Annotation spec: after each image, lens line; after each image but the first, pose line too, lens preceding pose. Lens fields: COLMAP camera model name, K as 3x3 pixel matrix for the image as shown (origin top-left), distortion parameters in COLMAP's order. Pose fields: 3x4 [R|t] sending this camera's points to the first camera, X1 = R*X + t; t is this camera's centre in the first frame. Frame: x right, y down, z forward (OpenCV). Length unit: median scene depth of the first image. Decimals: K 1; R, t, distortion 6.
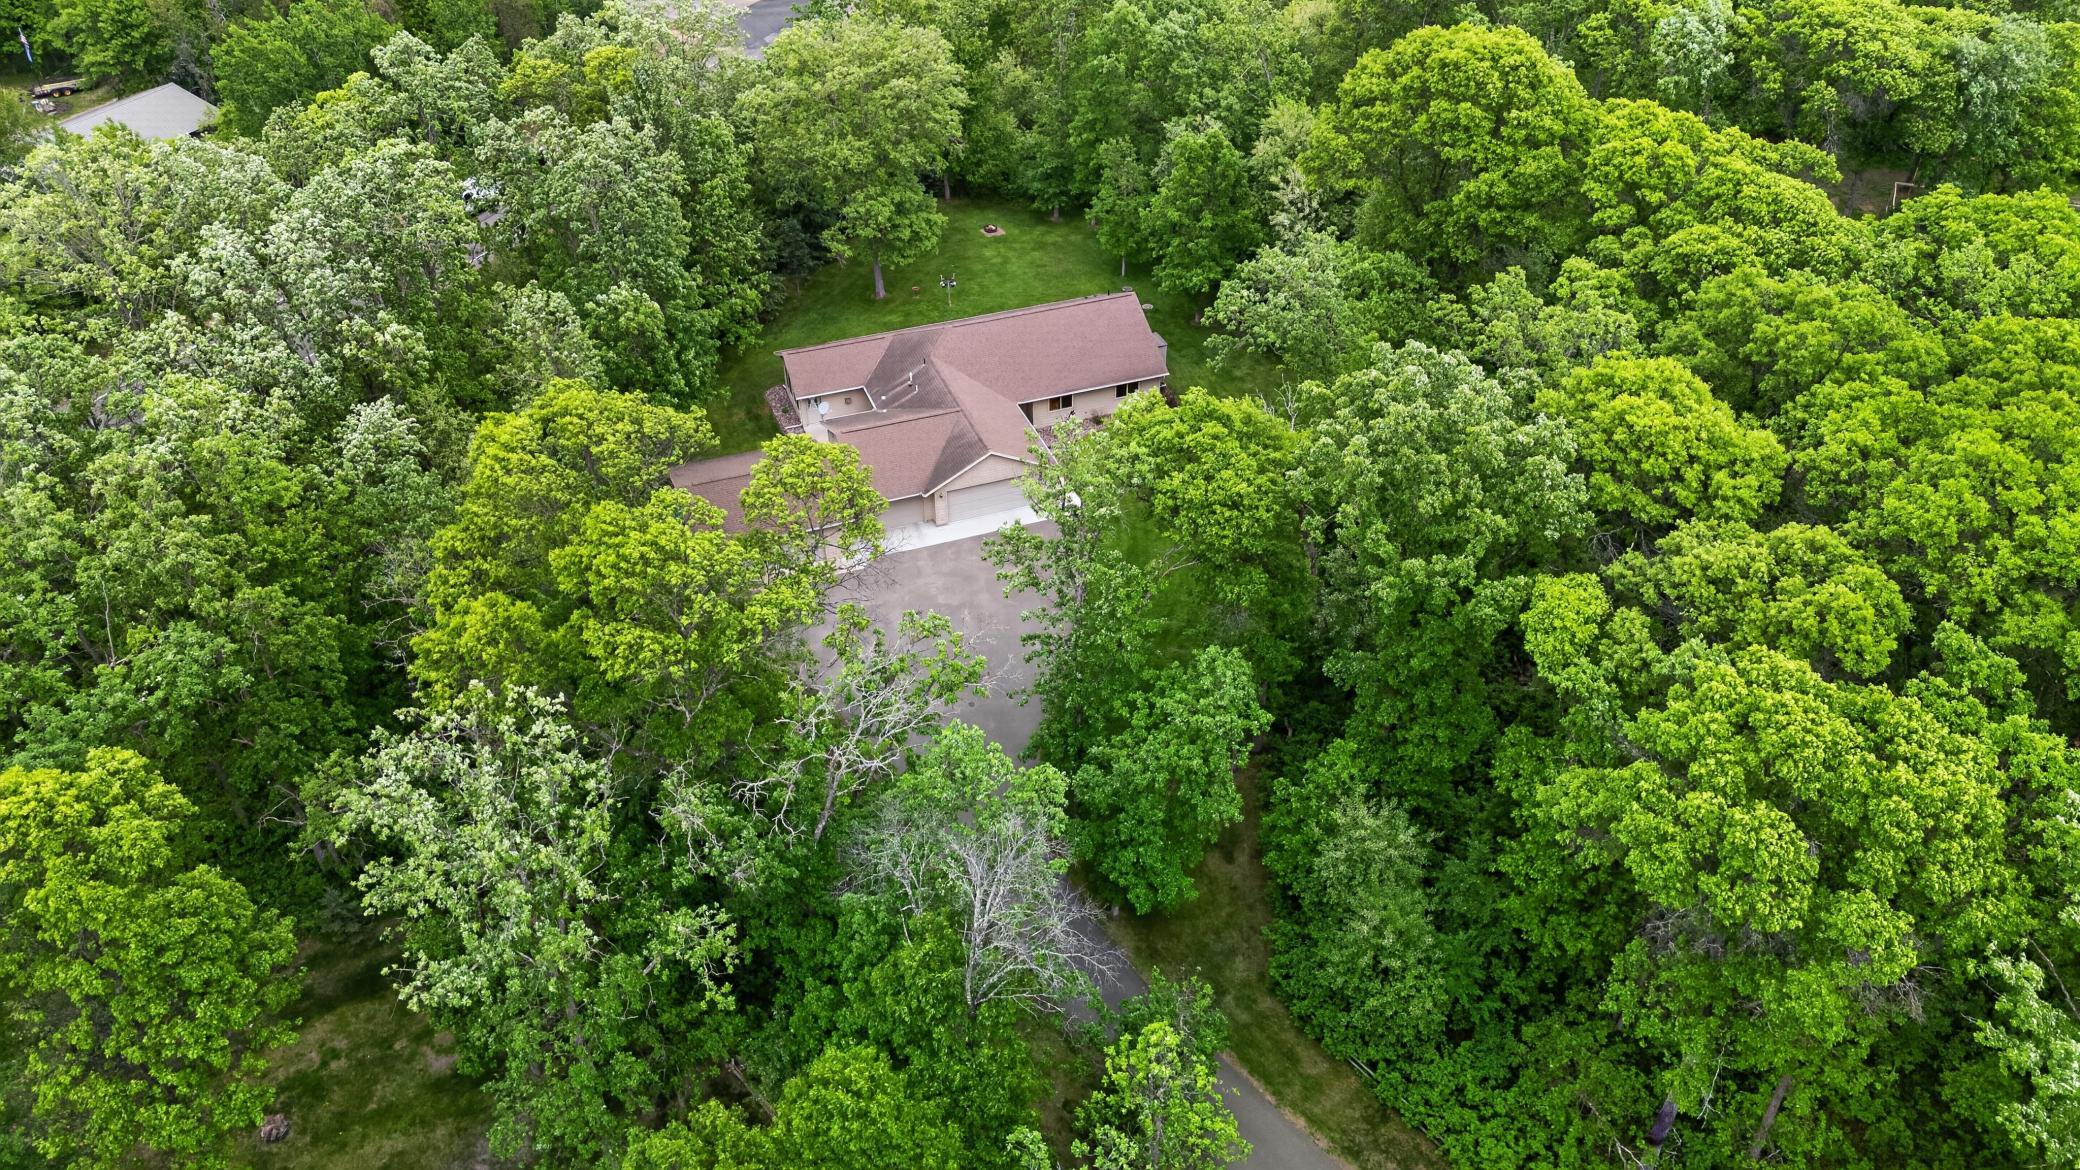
lens RADIAL K [[1440.8, 0, 1001.5], [0, 1440.8, 549.3], [0, 0, 1]] dist [0.071444, -0.075248]
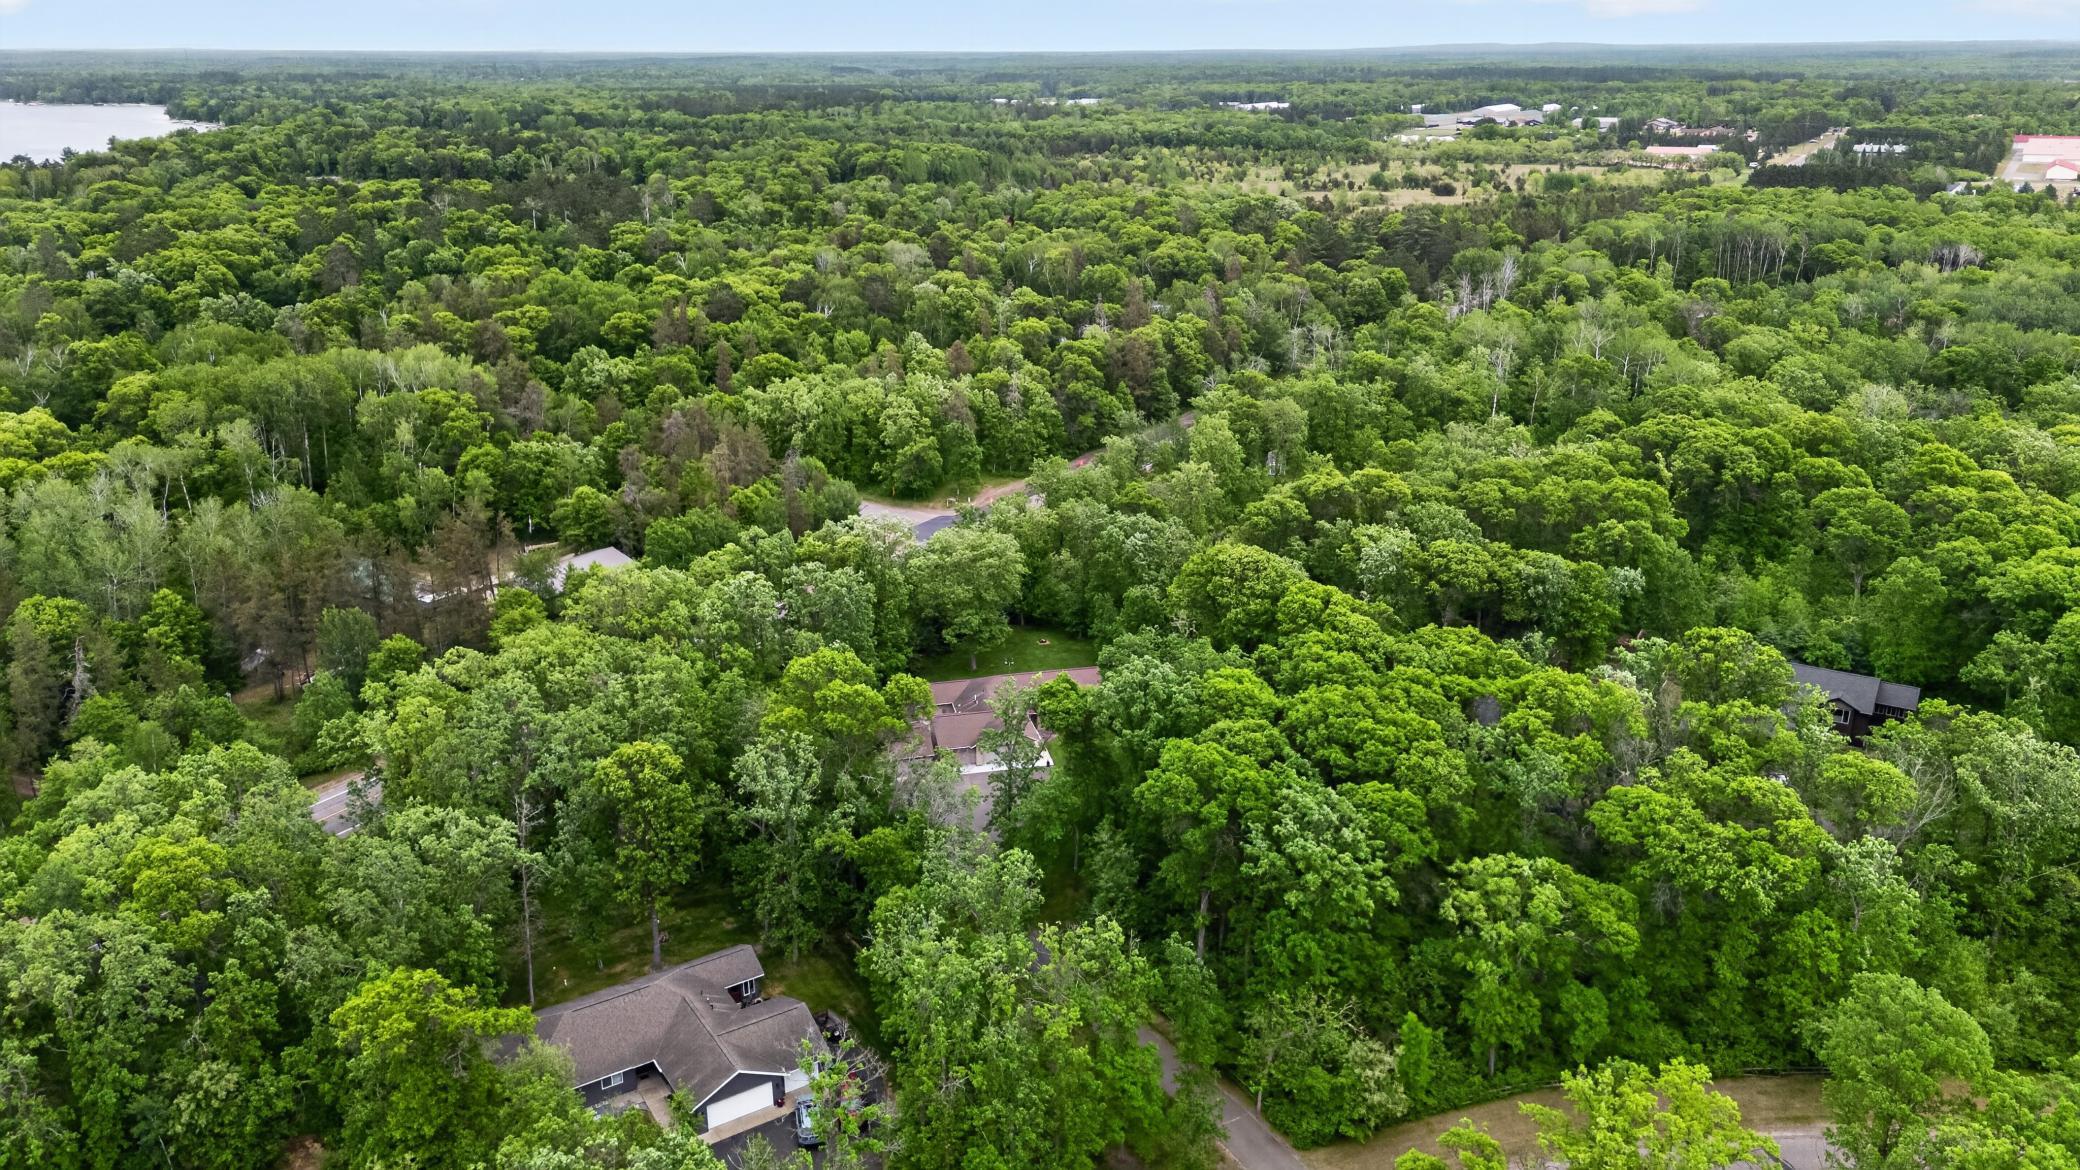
lens RADIAL K [[1433.5, 0, 951.6], [0, 1433.5, 546.0], [0, 0, 1]] dist [0.117094, -0.137282]
pose [[0.985292, 0.047652, -0.164099, 0.246891], [-0.099276, 0.941263, -0.322751, 0.367942], [0.139081, 0.334295, 0.932150, -1.035408]]
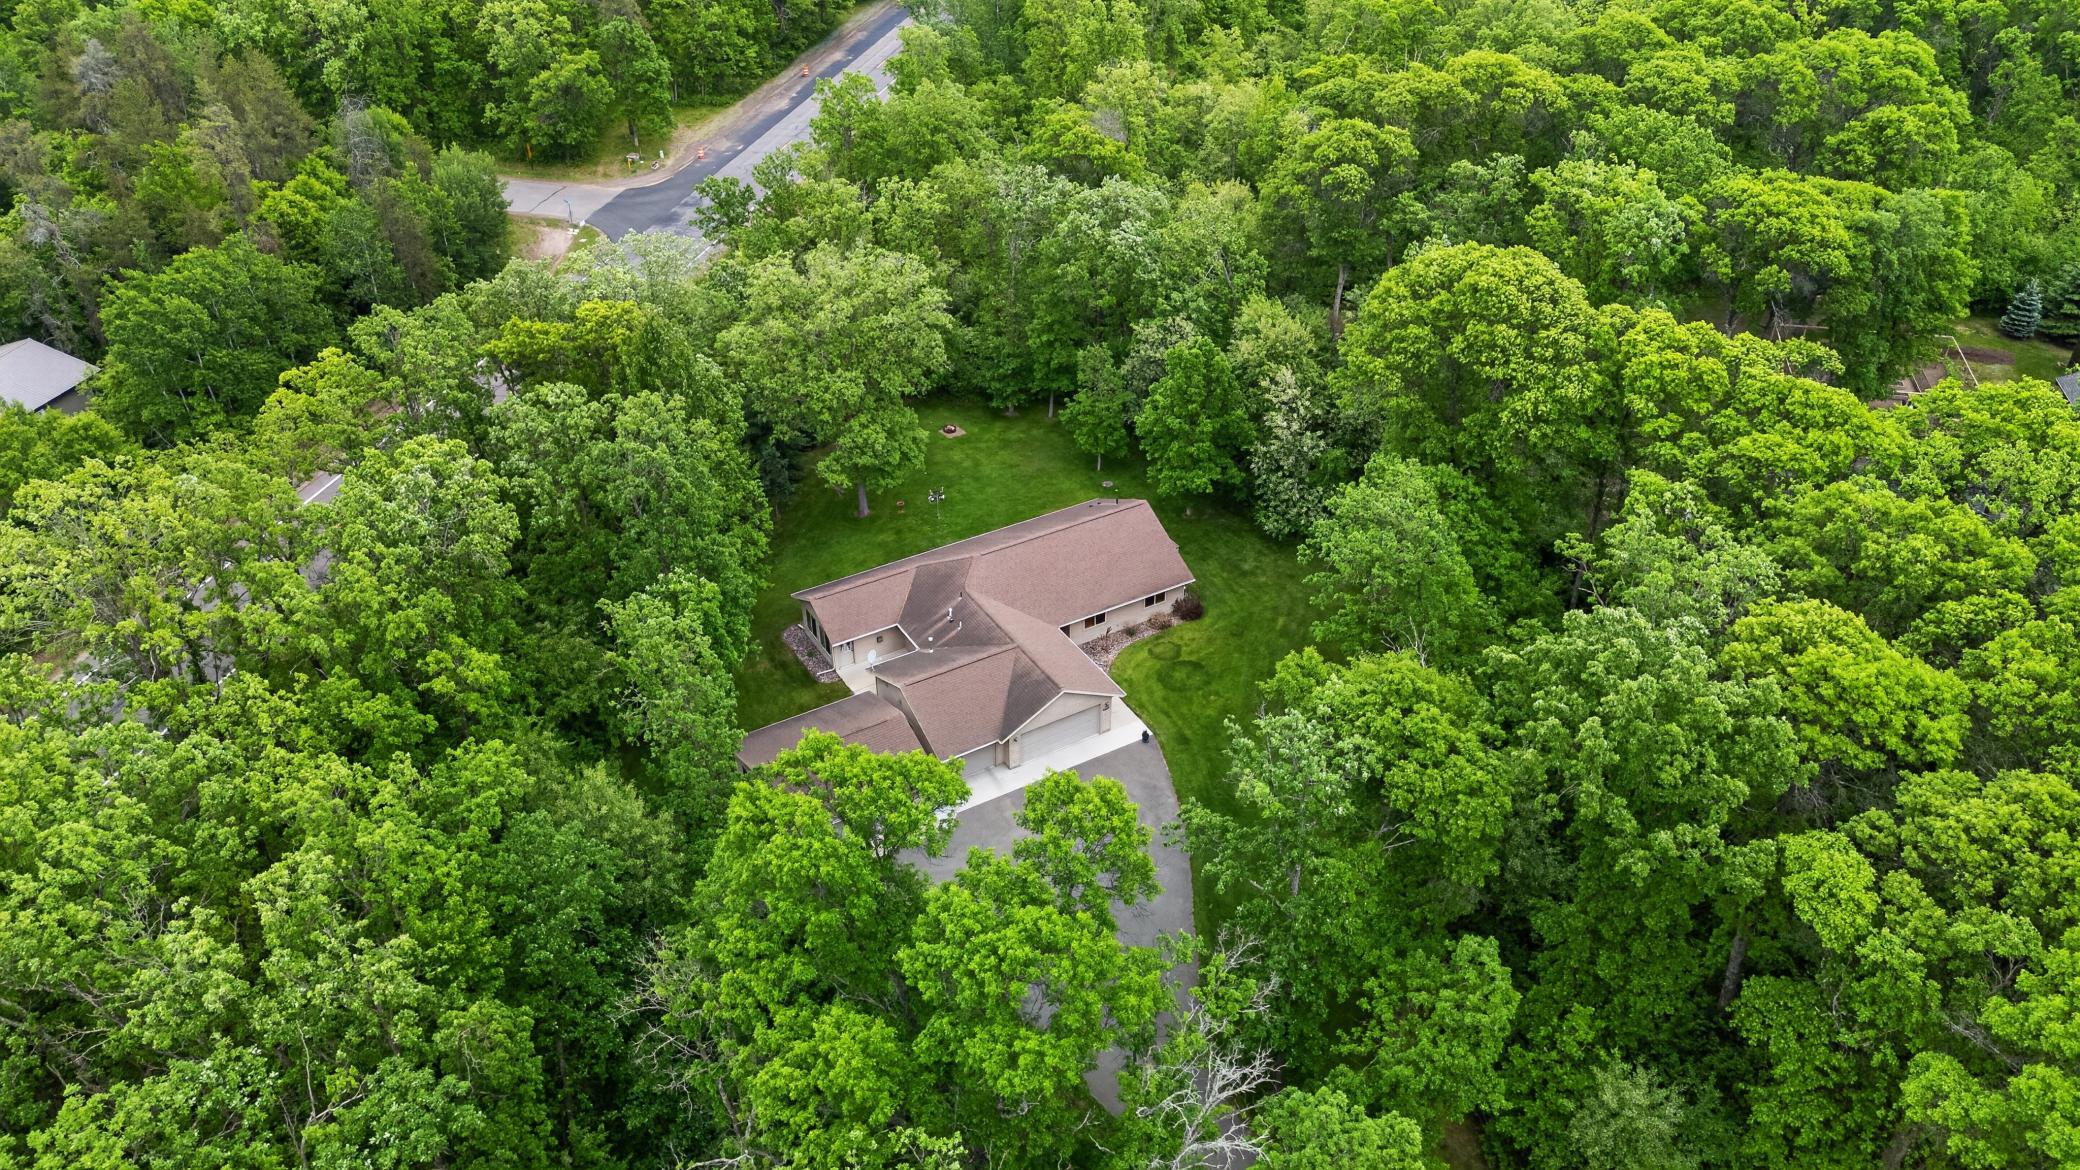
lens RADIAL K [[1433.5, 0, 951.6], [0, 1433.5, 546.0], [0, 0, 1]] dist [0.117094, -0.137282]
pose [[0.985216, -0.097105, 0.141136, -0.229130], [0.105193, 0.993143, -0.051004, -0.133084], [-0.135216, 0.065097, 0.988675, 0.026384]]
